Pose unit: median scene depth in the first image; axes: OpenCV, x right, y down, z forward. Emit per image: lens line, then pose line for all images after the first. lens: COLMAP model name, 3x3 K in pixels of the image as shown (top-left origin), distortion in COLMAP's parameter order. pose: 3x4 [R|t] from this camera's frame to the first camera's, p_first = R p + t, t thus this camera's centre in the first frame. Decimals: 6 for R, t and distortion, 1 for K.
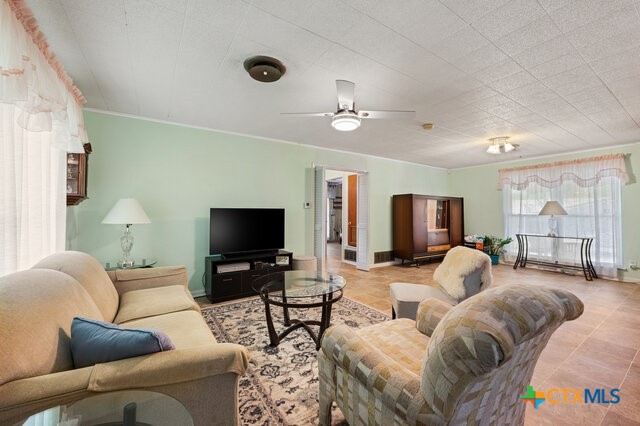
lens RADIAL K [[253.2, 0, 319.5], [0, 253.2, 205.2], [0, 0, 1]] dist [-0.003099, 0.000829]
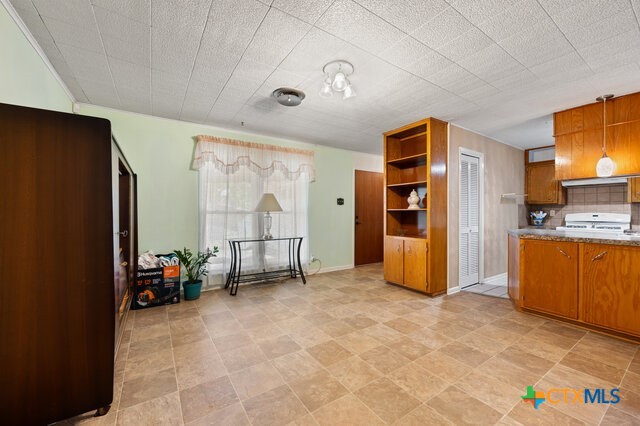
lens RADIAL K [[253.2, 0, 319.9], [0, 253.2, 214.2], [0, 0, 1]] dist [-0.003099, 0.000829]
pose [[-0.002071, -0.010007, 0.999948, 0.174823], [-0.030734, 0.999478, 0.009939, 0.043000], [-0.999525, -0.030712, -0.002378, 1.048743]]
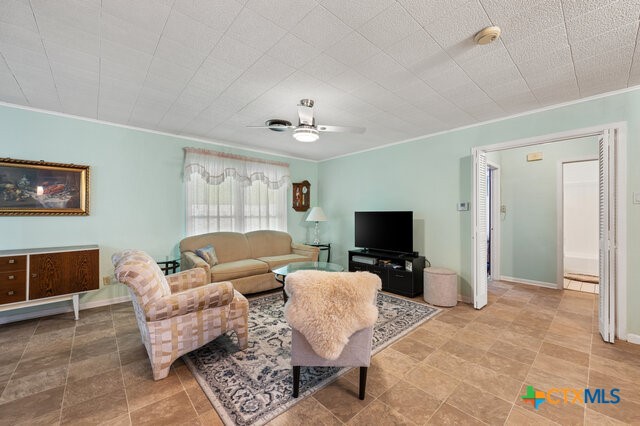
lens RADIAL K [[253.2, 0, 320.8], [0, 253.2, 211.0], [0, 0, 1]] dist [-0.003099, 0.000829]
pose [[0.148131, -0.015625, -0.988844, 0.717099], [0.022822, 0.999663, -0.012377, 0.016656], [0.988704, -0.020734, 0.148438, 0.522219]]
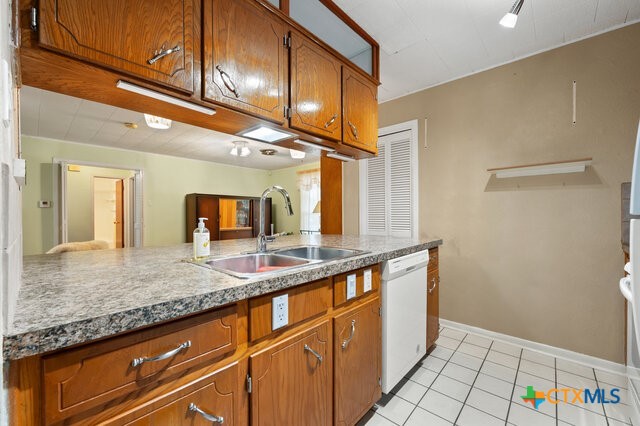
lens RADIAL K [[263.6, 0, 323.4], [0, 263.6, 217.0], [0, 0, 1]] dist [0.000420, -0.000050]
pose [[0.969255, -0.012838, 0.245725, 0.767582], [0.003922, 0.999317, 0.036738, 0.018734], [-0.246029, -0.034645, 0.968643, -0.195798]]
